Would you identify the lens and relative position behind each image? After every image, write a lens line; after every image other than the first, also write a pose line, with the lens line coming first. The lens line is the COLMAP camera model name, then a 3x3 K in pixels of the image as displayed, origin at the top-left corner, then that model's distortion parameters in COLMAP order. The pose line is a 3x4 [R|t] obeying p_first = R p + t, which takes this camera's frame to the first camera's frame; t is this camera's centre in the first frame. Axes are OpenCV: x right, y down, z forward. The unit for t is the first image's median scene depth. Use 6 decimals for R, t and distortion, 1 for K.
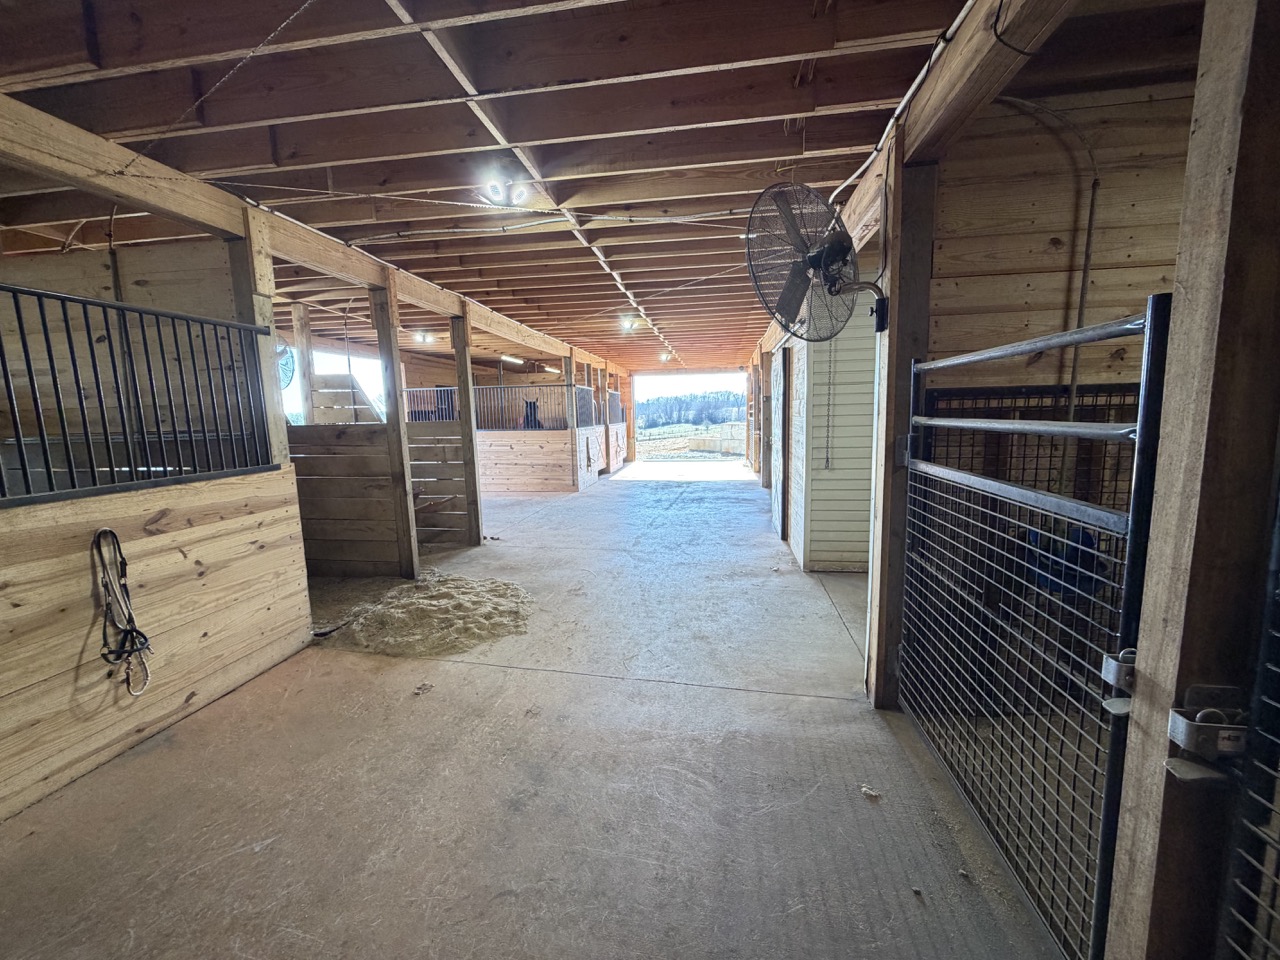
lens RADIAL K [[508.5, 0, 640.4], [0, 508.5, 478.9], [0, 0, 1]] dist [-0.001309, 0.000206]
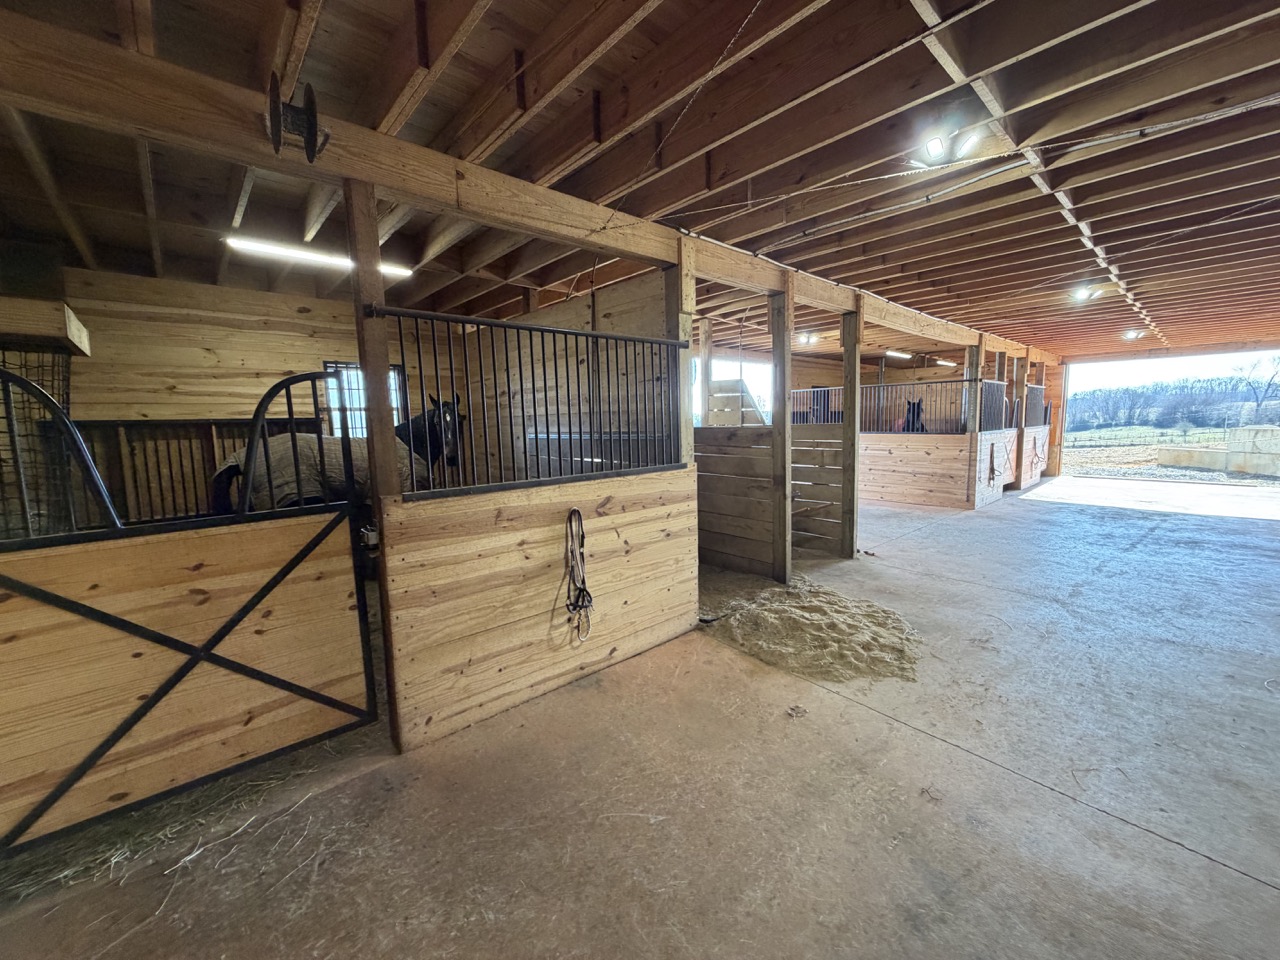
lens RADIAL K [[508.5, 0, 641.4], [0, 508.5, 477.7], [0, 0, 1]] dist [-0.001309, 0.000206]
pose [[0.776928, 0.075310, -0.625069, -0.080816], [-0.075886, 0.996783, 0.025772, -0.017440], [0.624999, 0.027411, 0.780144, 0.063109]]
